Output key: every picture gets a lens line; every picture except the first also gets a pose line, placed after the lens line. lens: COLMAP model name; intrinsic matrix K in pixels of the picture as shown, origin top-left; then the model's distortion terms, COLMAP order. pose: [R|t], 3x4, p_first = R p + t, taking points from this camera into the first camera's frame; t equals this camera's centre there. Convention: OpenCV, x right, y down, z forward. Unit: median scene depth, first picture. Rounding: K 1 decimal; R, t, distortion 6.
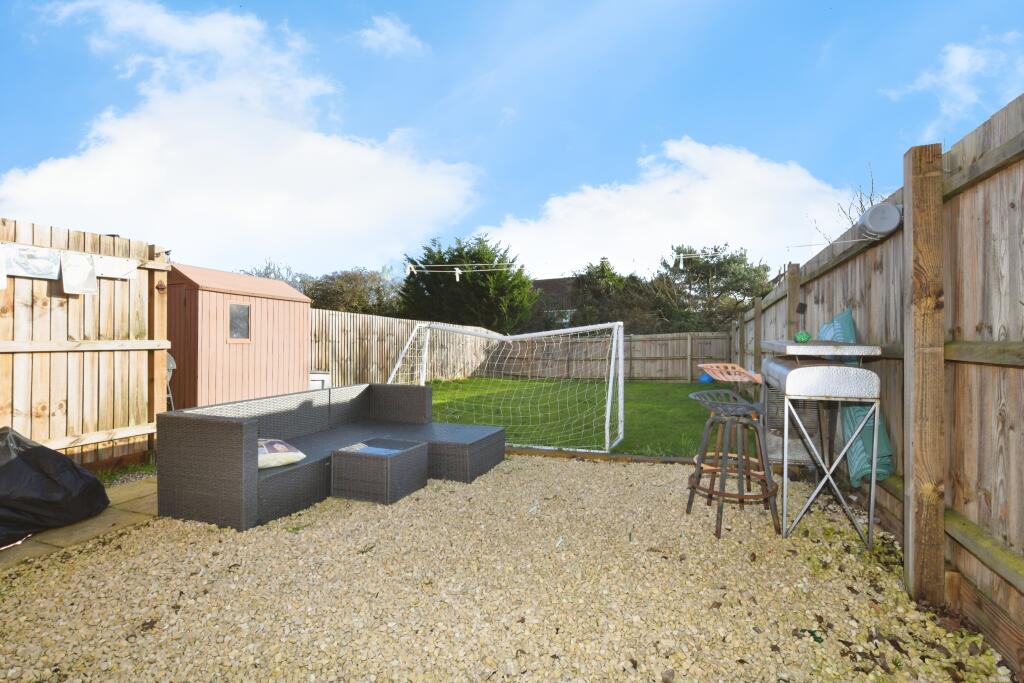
lens RADIAL K [[542.5, 0, 512.0], [0, 542.5, 341.5], [0, 0, 1]] dist [-0.001995, -0.000168]
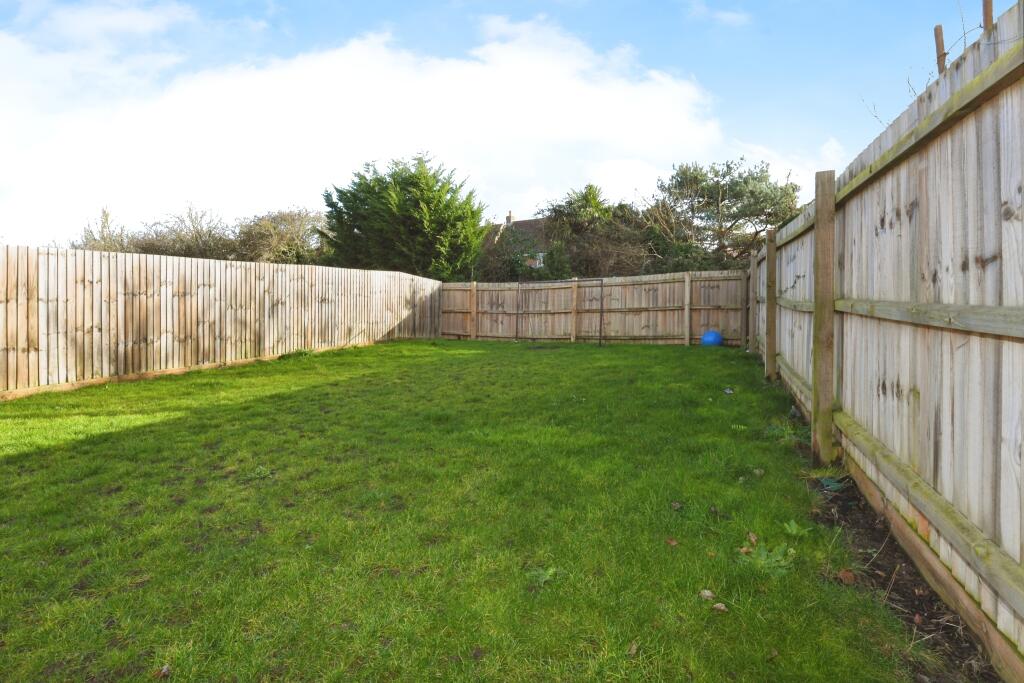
lens RADIAL K [[503.7, 0, 509.0], [0, 503.7, 327.1], [0, 0, 1]] dist [0.000996, 0.000150]
pose [[0.998384, -0.019344, -0.053435, 0.115828], [0.023400, 0.996806, 0.076357, -0.000539], [0.051788, -0.077484, 0.995648, 0.298717]]
